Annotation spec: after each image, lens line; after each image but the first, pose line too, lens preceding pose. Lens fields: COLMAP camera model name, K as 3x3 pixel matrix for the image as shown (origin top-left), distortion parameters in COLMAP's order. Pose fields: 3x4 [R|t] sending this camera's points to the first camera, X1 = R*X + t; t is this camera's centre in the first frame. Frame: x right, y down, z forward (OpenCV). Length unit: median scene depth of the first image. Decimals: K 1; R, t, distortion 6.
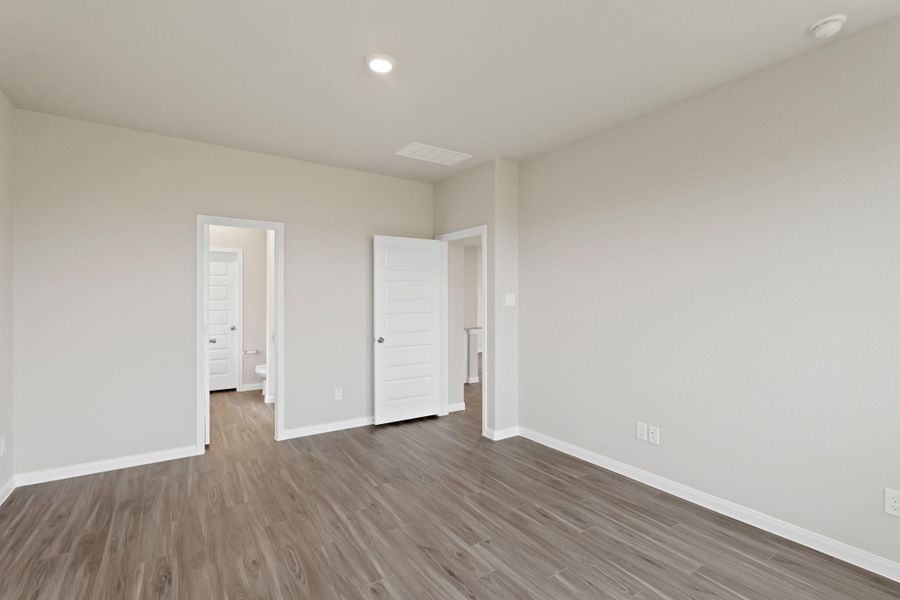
lens RADIAL K [[418.7, 0, 449.5], [0, 418.7, 300.3], [0, 0, 1]] dist [0.001475, 0.000255]
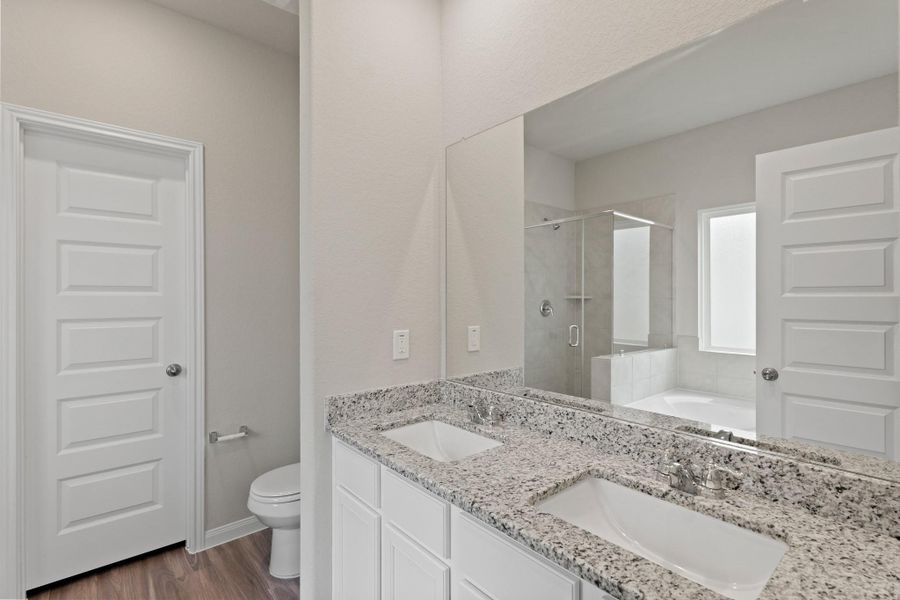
lens RADIAL K [[414.2, 0, 450.5], [0, 414.2, 300.5], [0, 0, 1]] dist [0.004514, 0.000386]
pose [[0.991524, 0.001457, 0.129917, -0.329716], [-0.001662, 0.999998, 0.001476, 0.008960], [-0.129915, -0.001679, 0.991524, 0.619805]]
